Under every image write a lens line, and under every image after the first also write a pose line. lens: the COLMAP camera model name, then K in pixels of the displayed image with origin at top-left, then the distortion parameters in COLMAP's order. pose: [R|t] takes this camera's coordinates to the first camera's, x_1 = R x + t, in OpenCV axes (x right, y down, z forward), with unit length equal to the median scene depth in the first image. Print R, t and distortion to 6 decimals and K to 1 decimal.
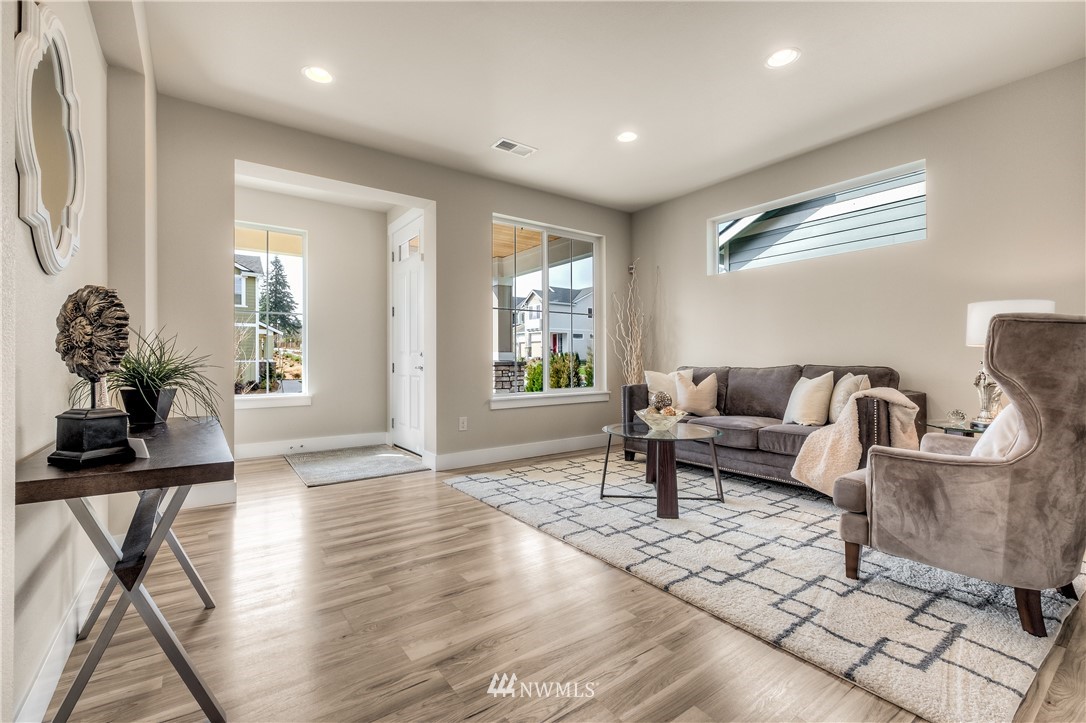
lens RADIAL K [[475.8, 0, 543.3], [0, 475.8, 361.6], [0, 0, 1]] dist [0.019682, 0.000030]
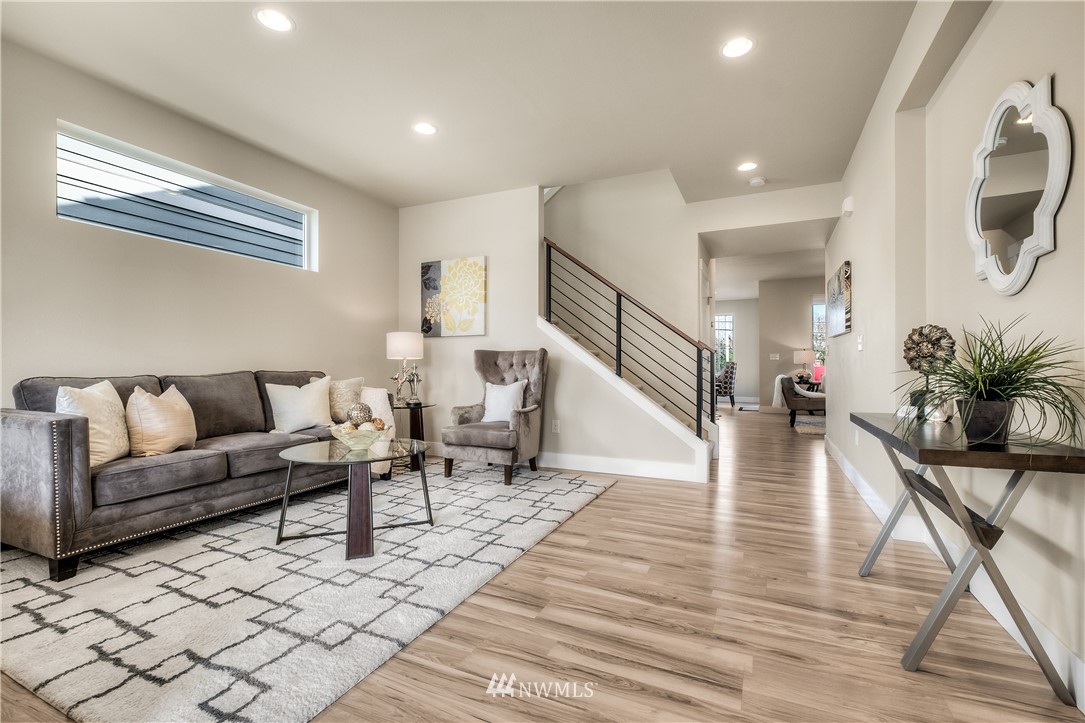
lens RADIAL K [[475.3, 0, 542.9], [0, 475.3, 365.1], [0, 0, 1]] dist [0.019682, 0.000030]
pose [[-0.478836, 0.004786, 0.877891, -0.784091], [0.003148, 0.999988, -0.003735, 0.000099], [-0.877899, 0.000975, -0.478846, 1.360778]]
